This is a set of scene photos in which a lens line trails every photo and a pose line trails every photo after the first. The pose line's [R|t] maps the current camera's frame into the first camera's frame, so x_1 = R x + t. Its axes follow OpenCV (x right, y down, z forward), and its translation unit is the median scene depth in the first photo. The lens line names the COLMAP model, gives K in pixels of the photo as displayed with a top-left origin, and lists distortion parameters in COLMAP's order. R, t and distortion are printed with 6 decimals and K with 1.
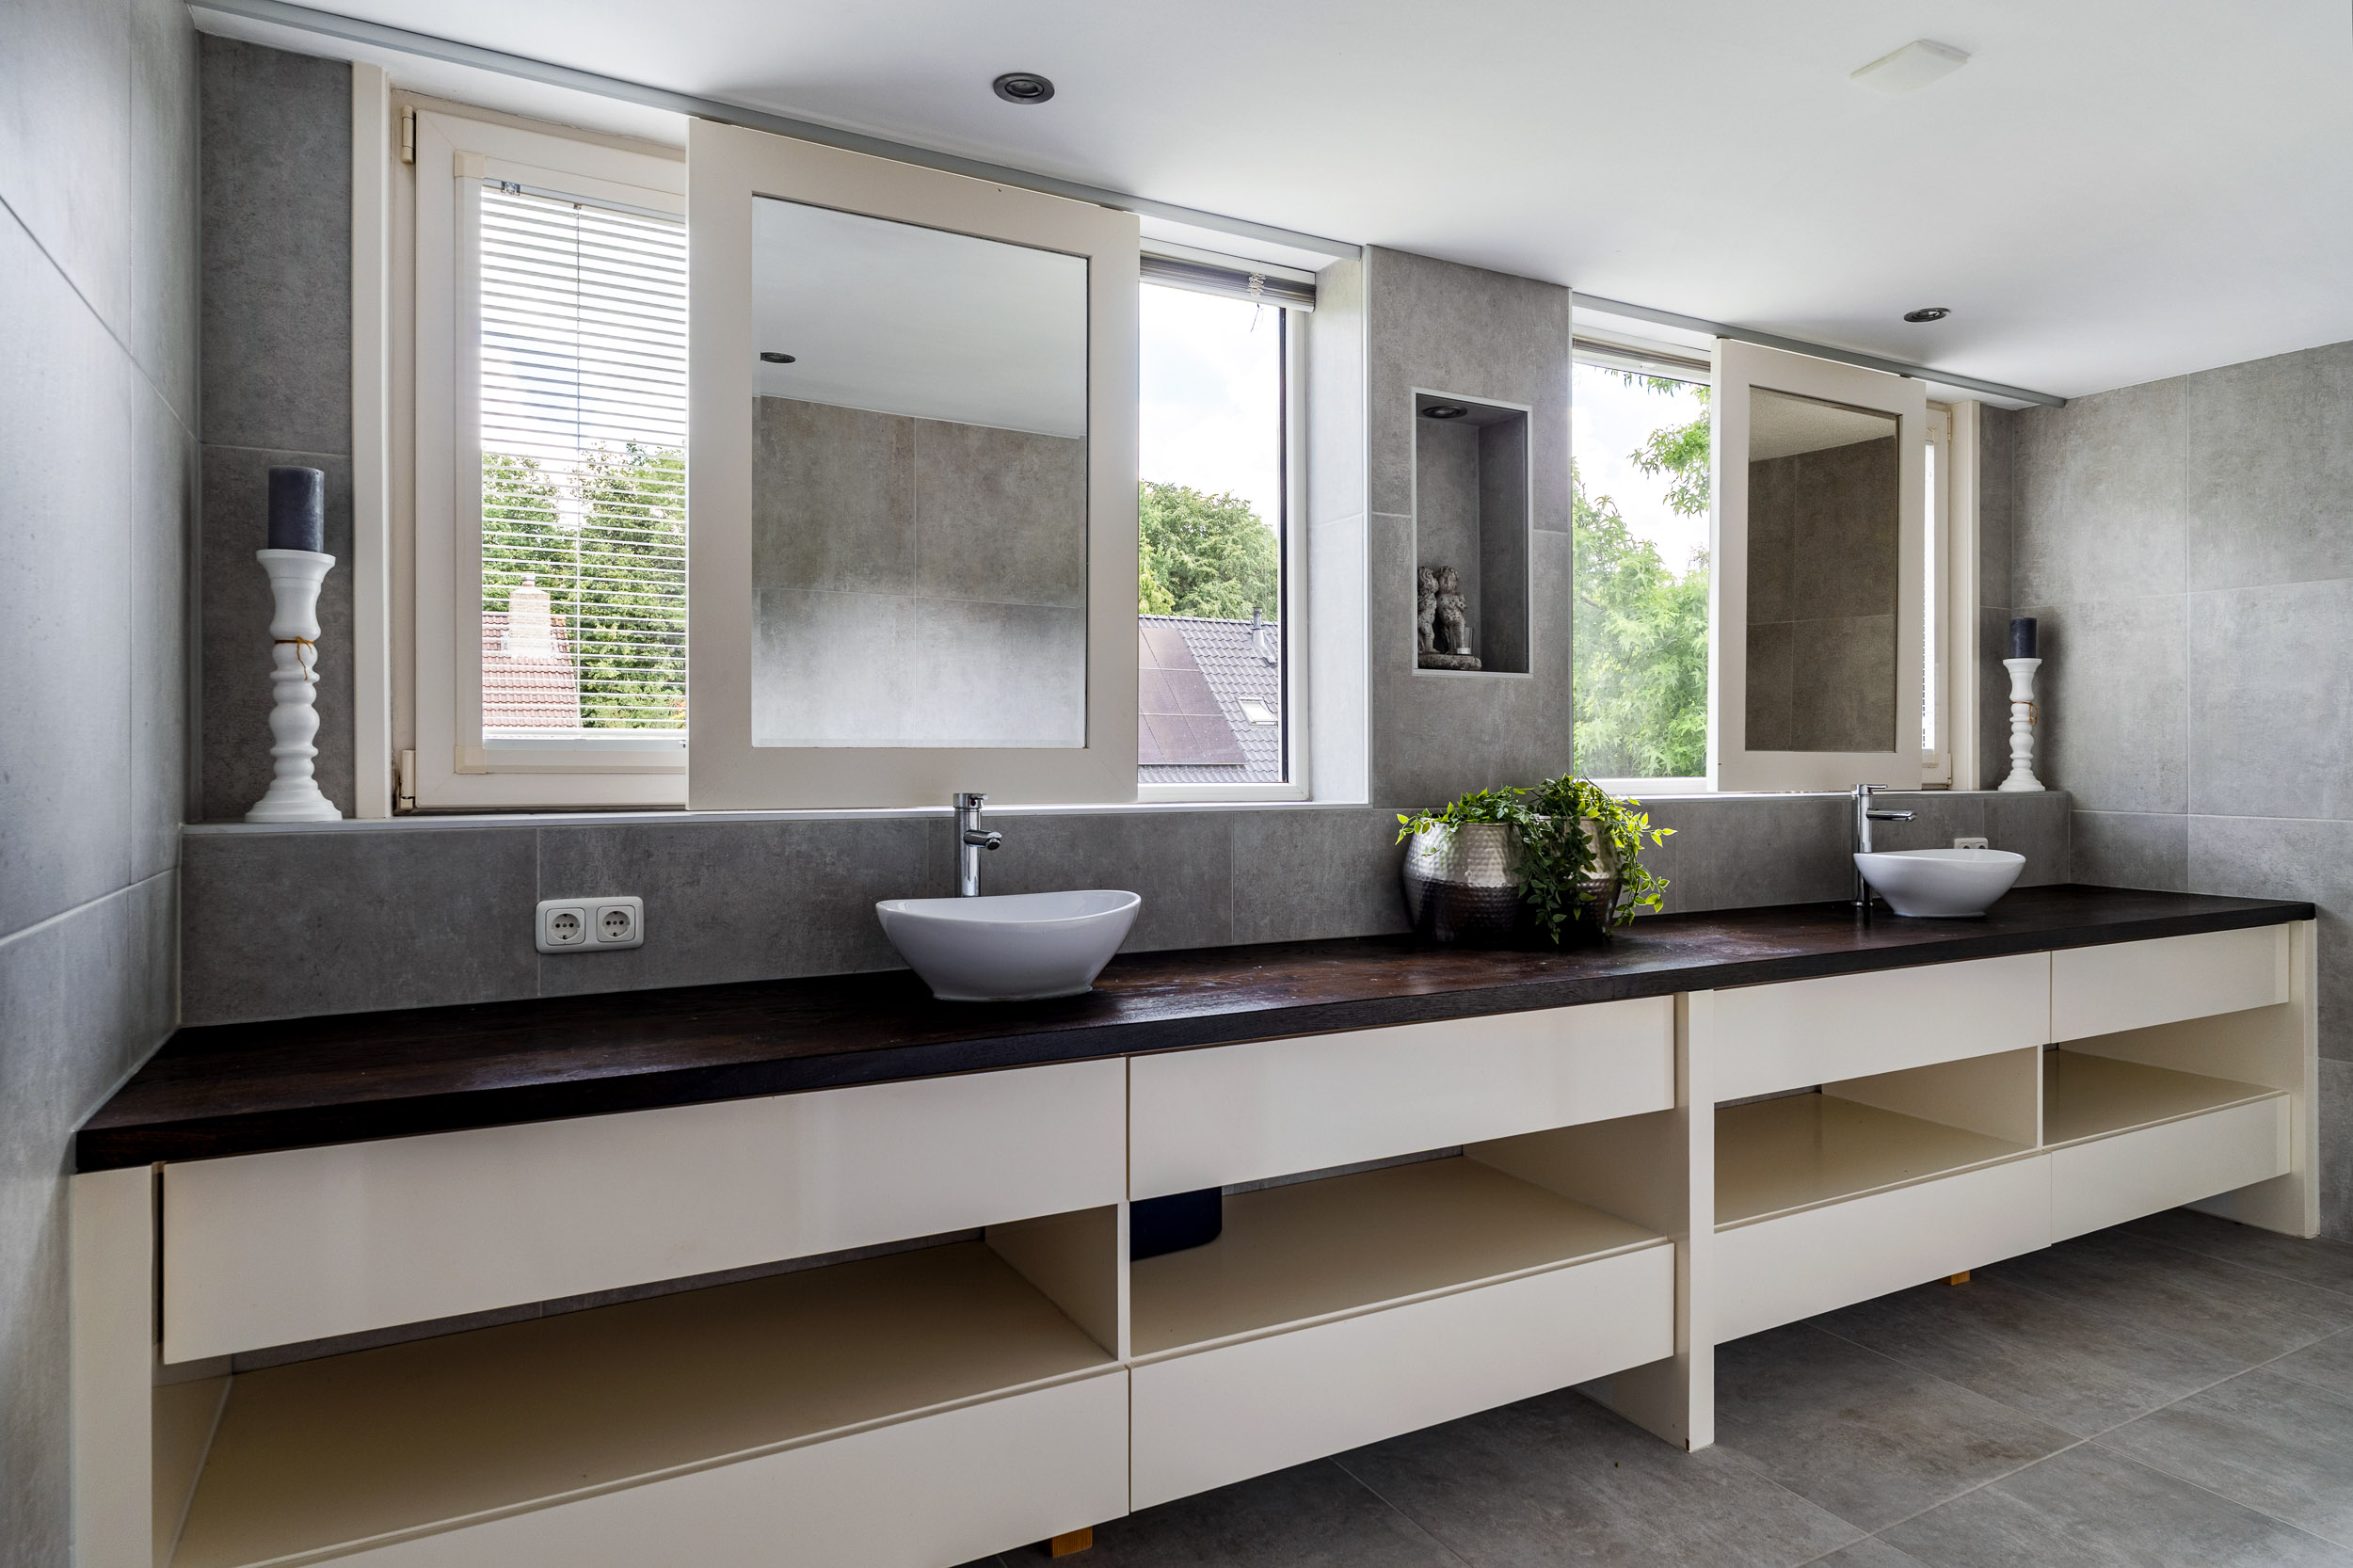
lens RADIAL K [[1370.6, 0, 1181.1], [0, 1370.6, 773.0], [0, 0, 1]] dist [0.002001, 0.000721]
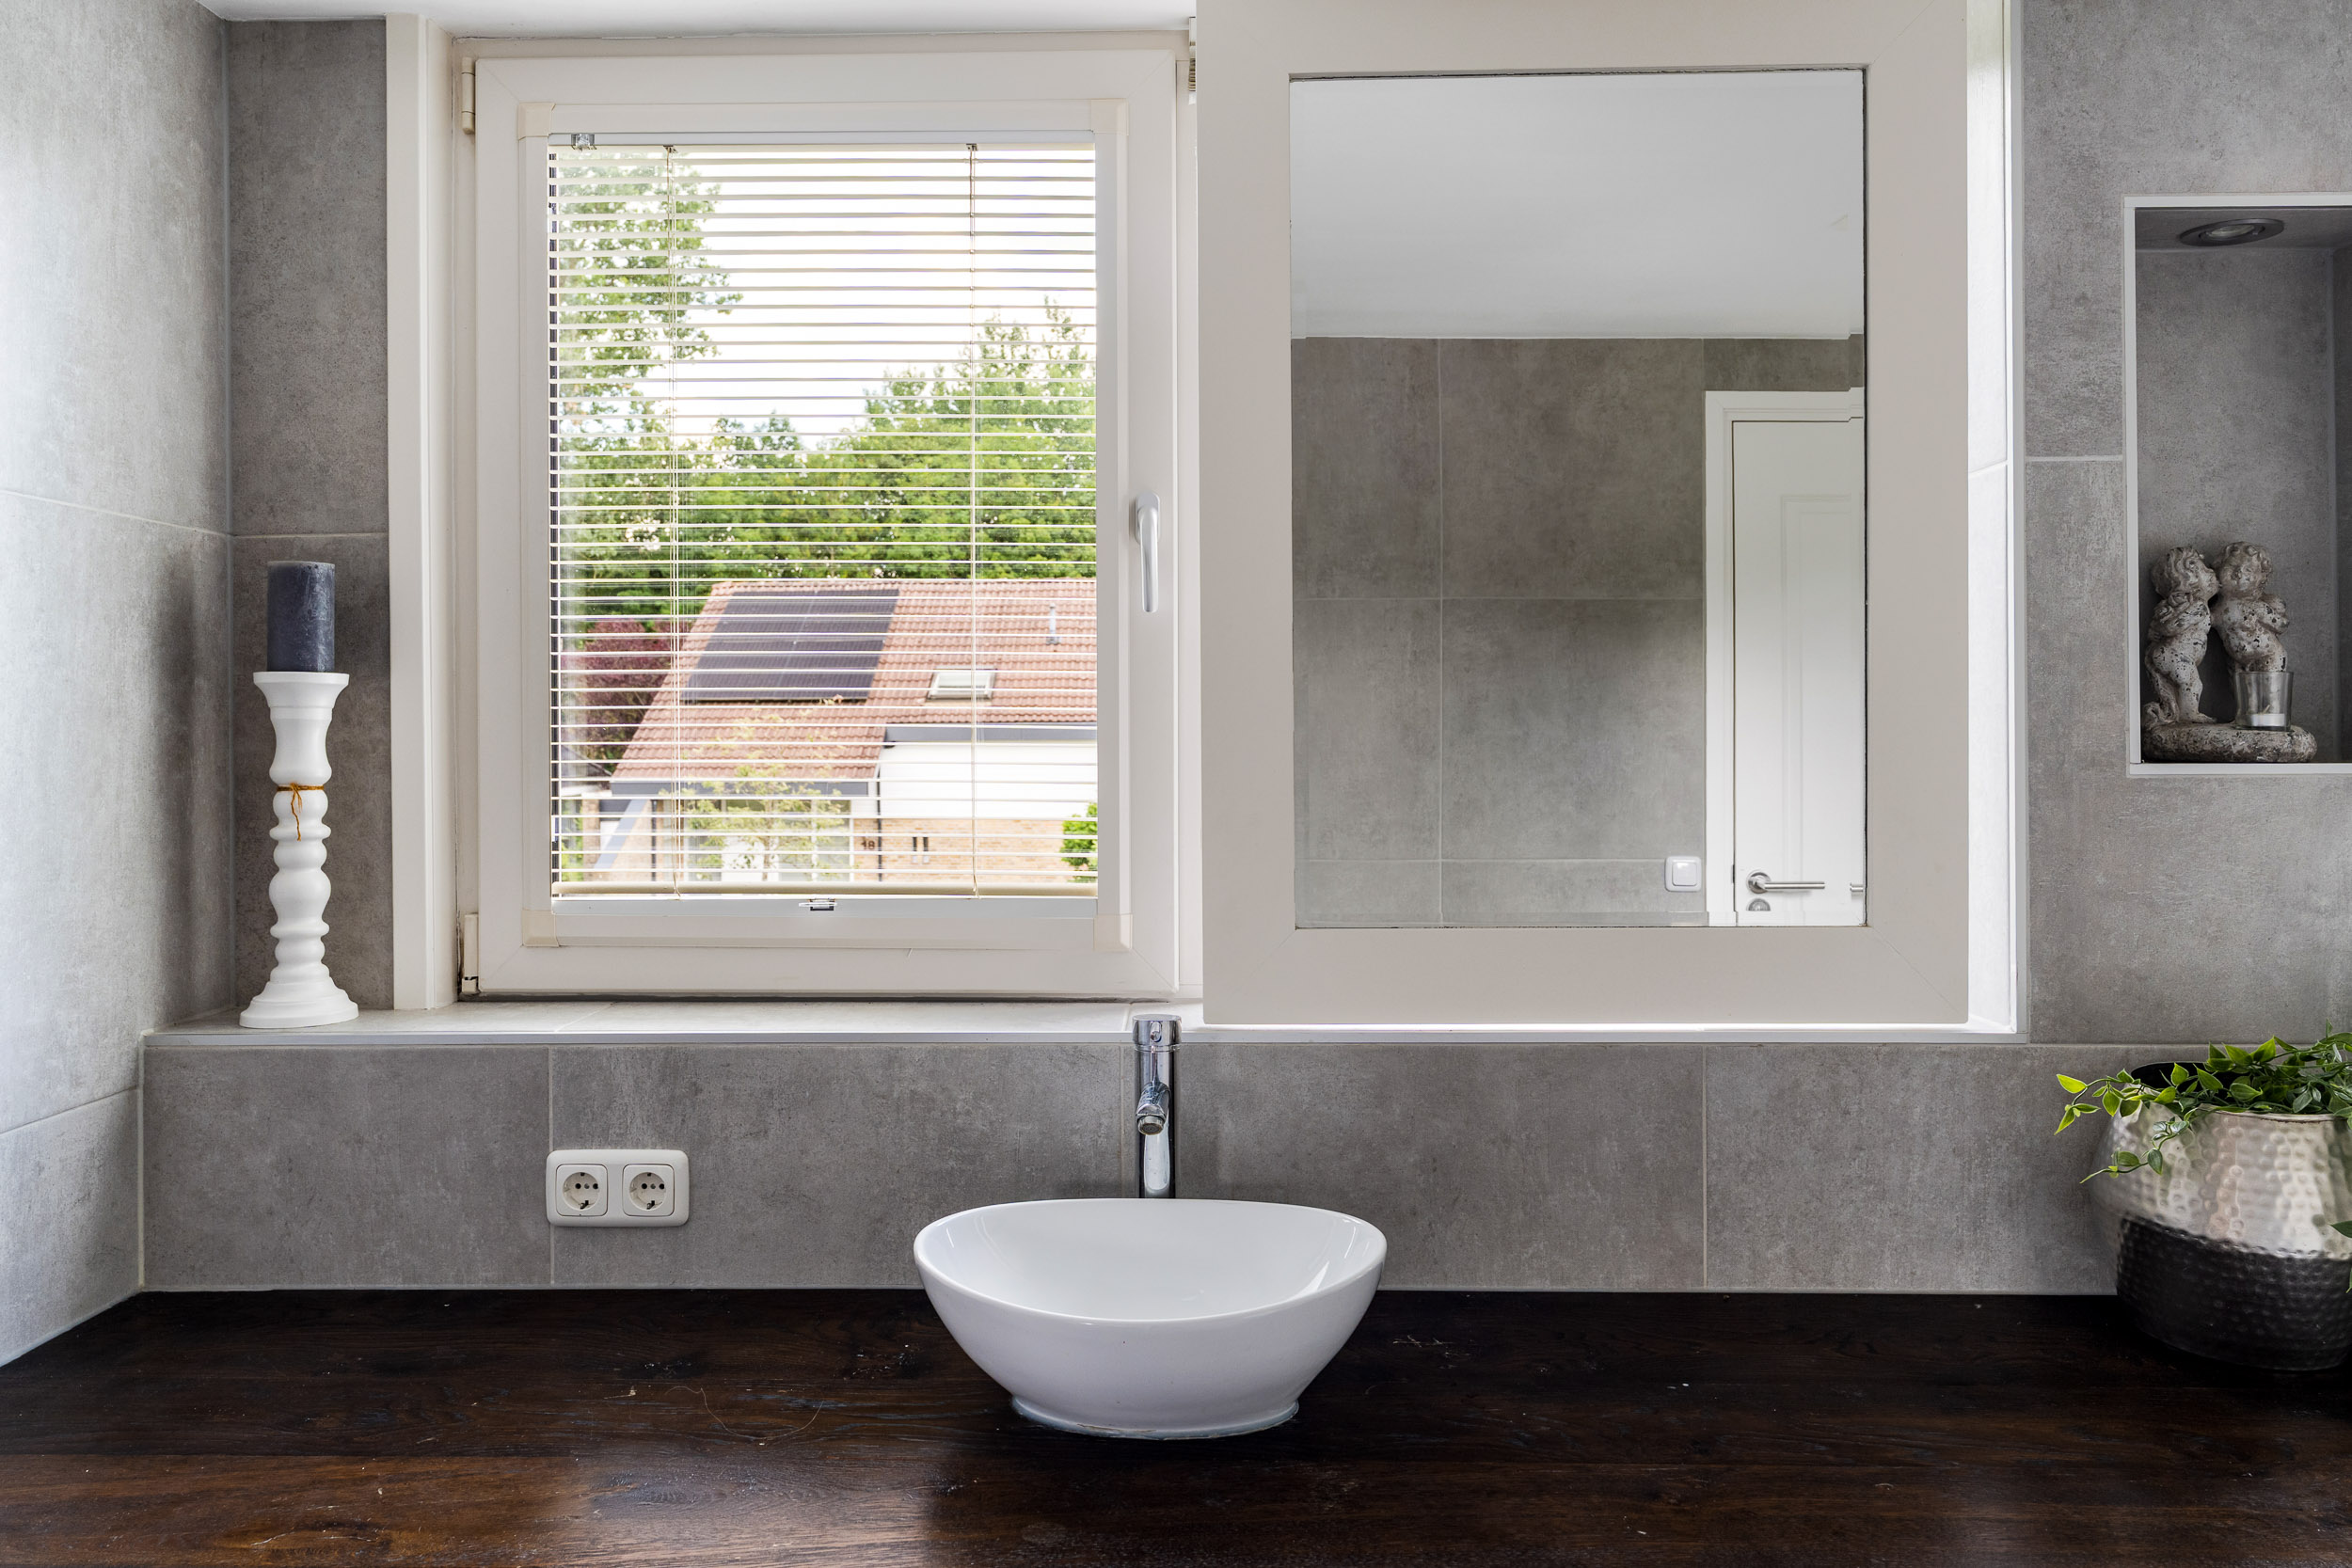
lens RADIAL K [[1658.2, 0, 1199.7], [0, 1658.2, 735.5], [0, 0, 1]] dist [0.000990, 0.000260]
pose [[0.866418, -0.000585, -0.499319, 0.235714], [0.000878, 1.000000, 0.000353, -0.115139], [0.499319, -0.000744, 0.866418, 0.412947]]
